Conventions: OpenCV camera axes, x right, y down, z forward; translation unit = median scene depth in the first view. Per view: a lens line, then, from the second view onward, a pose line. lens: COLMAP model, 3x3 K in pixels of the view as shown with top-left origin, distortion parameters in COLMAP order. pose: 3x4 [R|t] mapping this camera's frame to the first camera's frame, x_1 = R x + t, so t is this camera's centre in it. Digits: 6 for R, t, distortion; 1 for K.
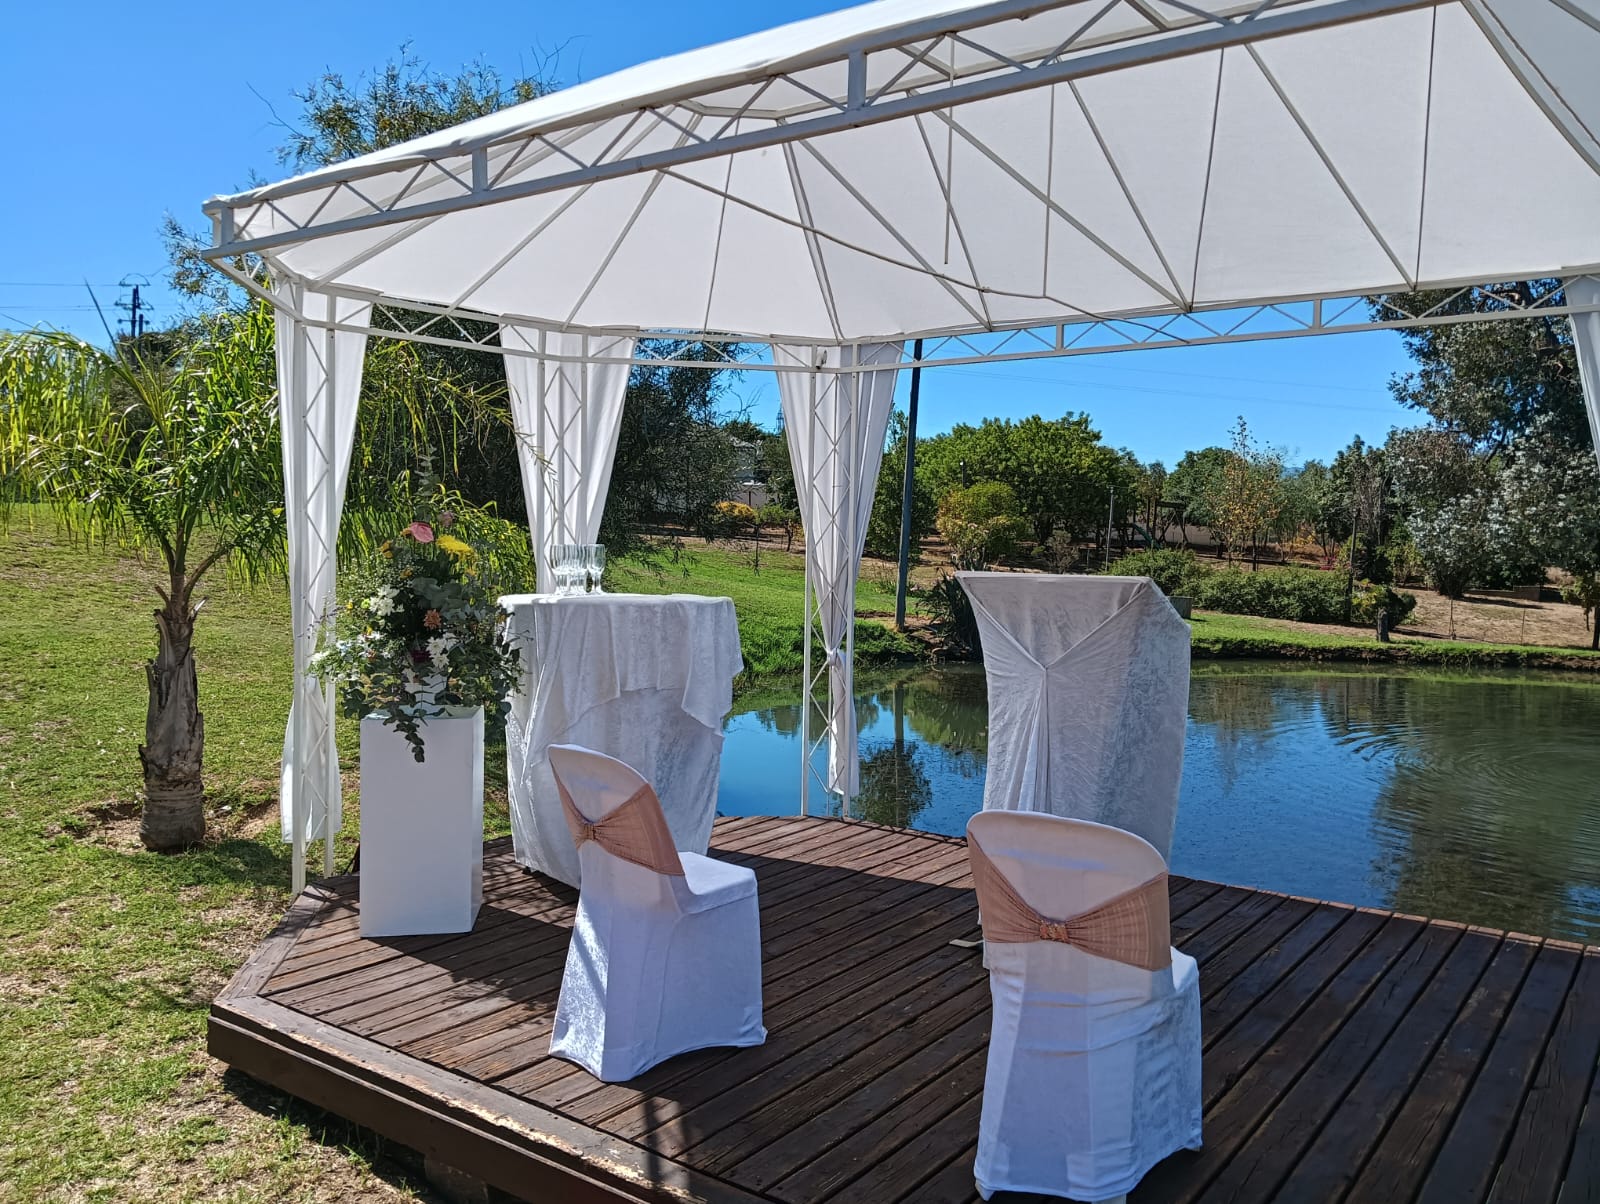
lens RADIAL K [[1298.6, 0, 772.5], [0, 1298.6, 605.6], [0, 0, 1]] dist [0.086629, -0.143579]
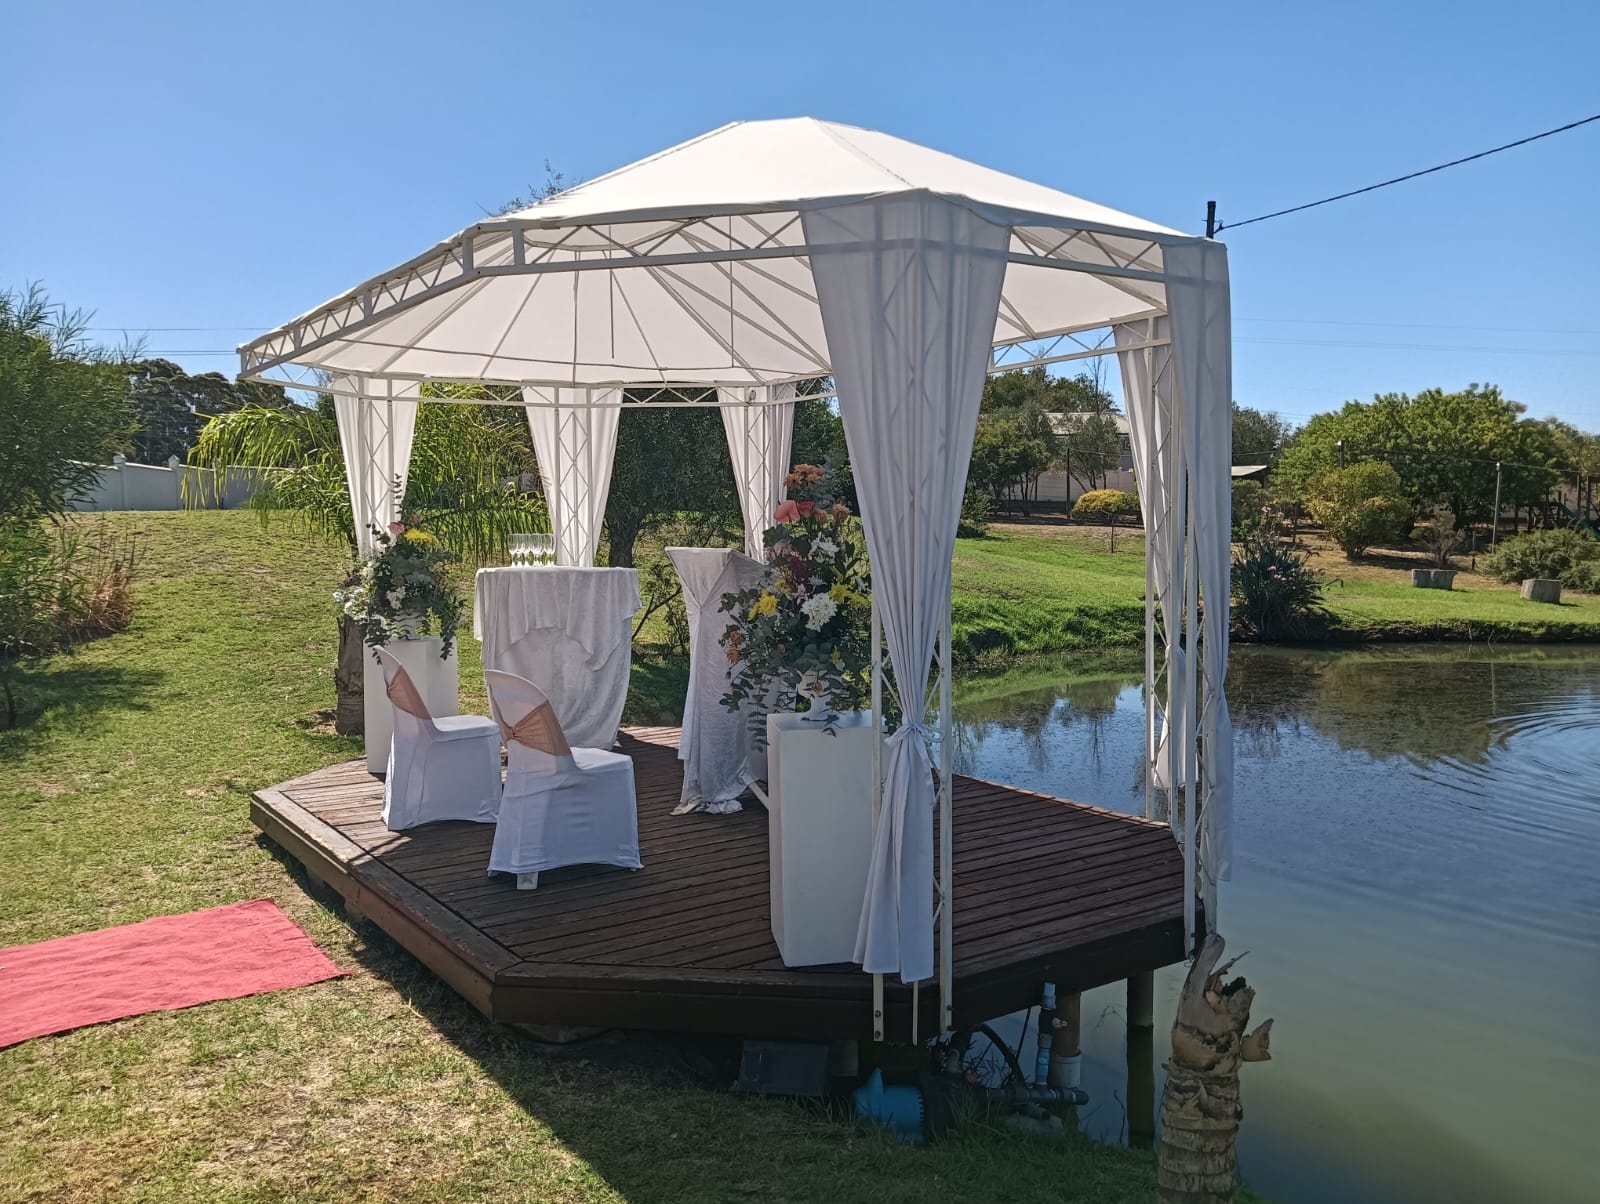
lens RADIAL K [[1281.6, 0, 800.0], [0, 1281.6, 602.0], [0, 0, 1]] dist [0.143370, -0.303122]
pose [[0.948604, -0.000397, -0.316465, 0.510256], [0.001797, 0.999990, 0.004133, 0.022052], [0.316460, -0.004490, 0.948595, -0.269723]]
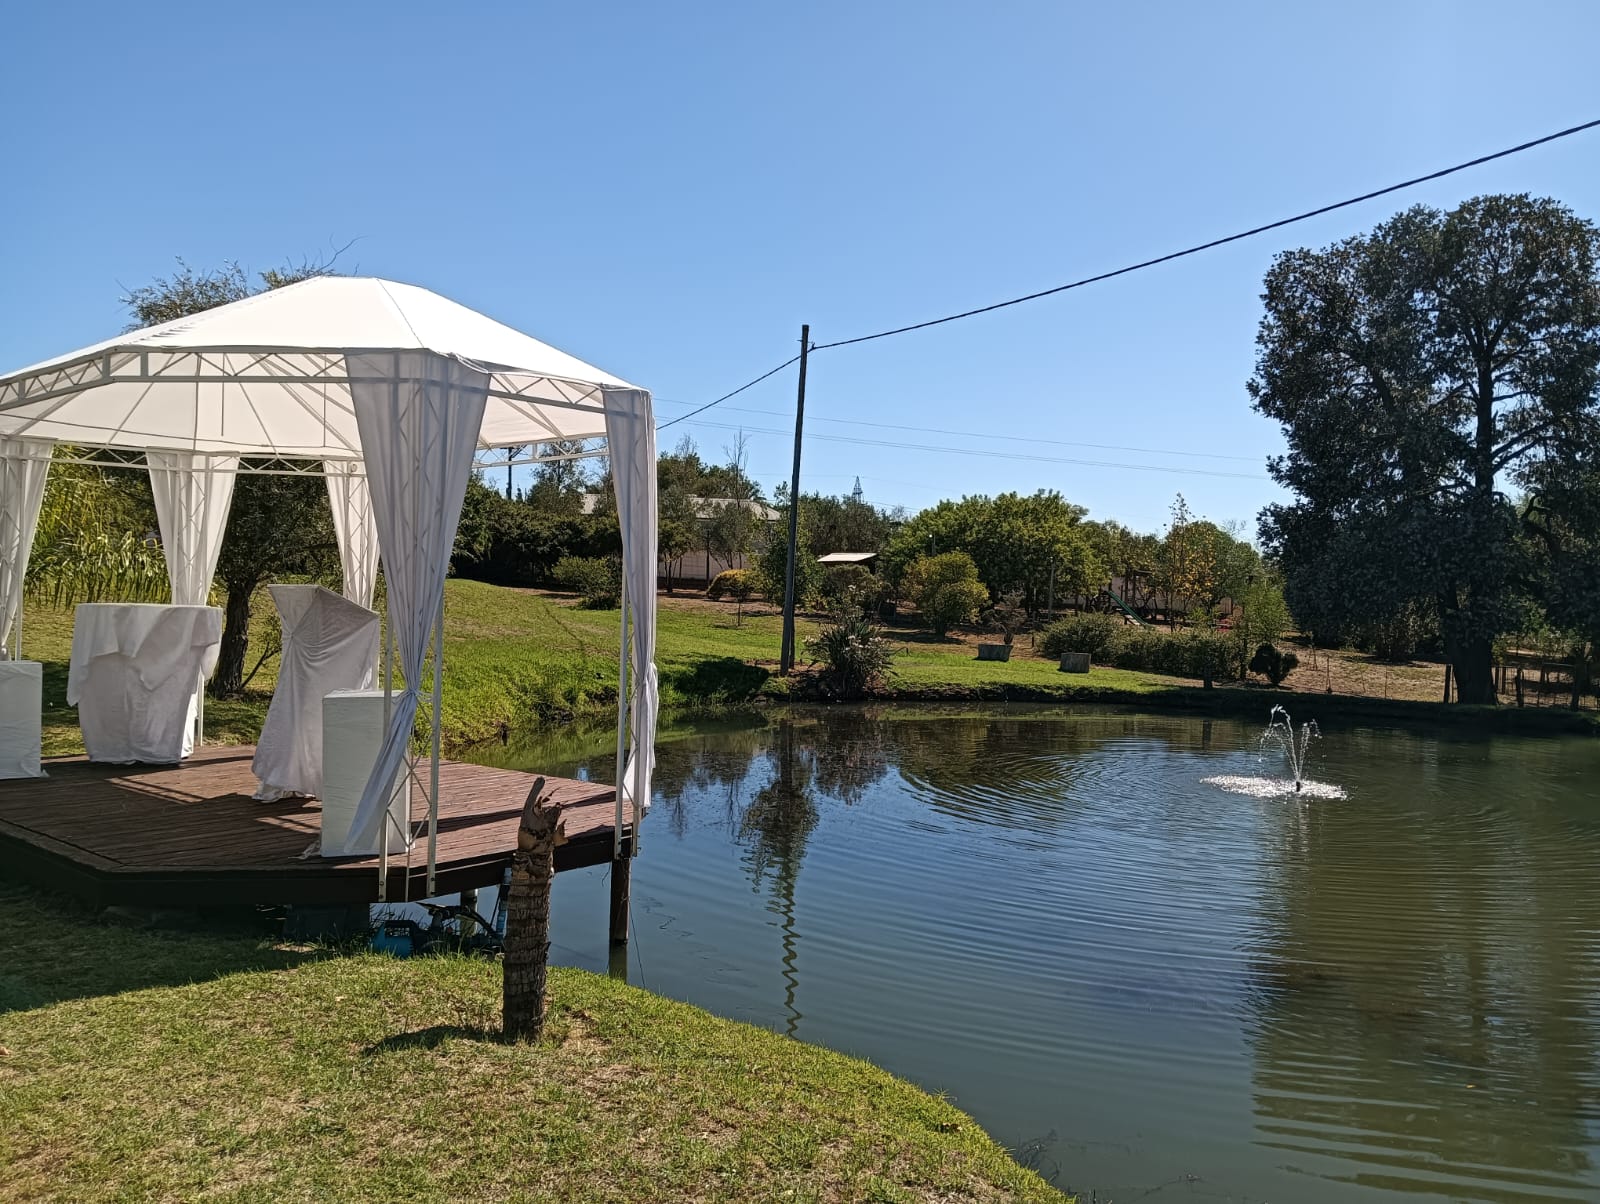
lens RADIAL K [[1265.3, 0, 781.6], [0, 1265.3, 593.5], [0, 0, 1]] dist [0.139407, -0.302757]
pose [[0.997185, 0.003428, -0.074897, 0.708597], [-0.008228, 0.997924, -0.063873, 0.070956], [0.074522, 0.064310, 0.995144, -0.588196]]
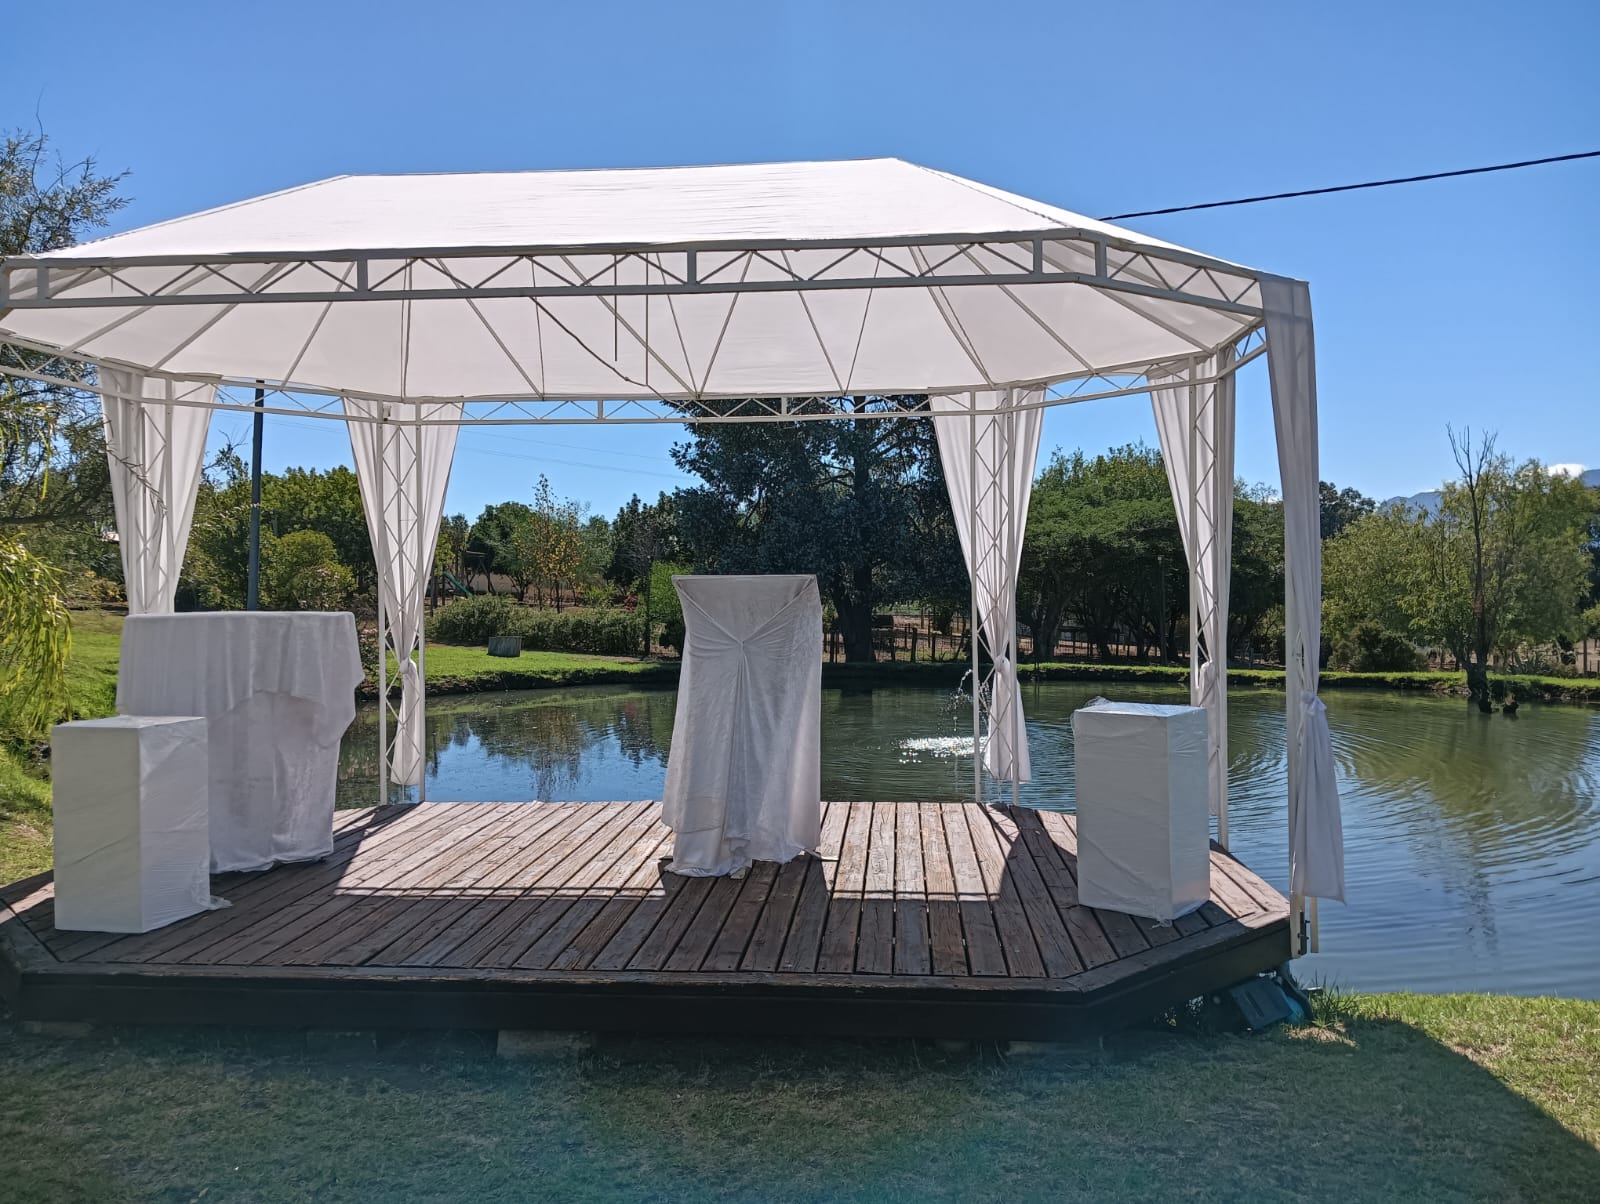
lens RADIAL K [[1274.5, 0, 800.0], [0, 1274.5, 602.0], [0, 0, 1]] dist [0.095673, -0.179410]
pose [[0.845964, -0.025050, 0.532651, -0.269133], [0.047576, 0.998458, -0.028605, 0.032025], [-0.531113, 0.049540, 0.845851, -0.170965]]
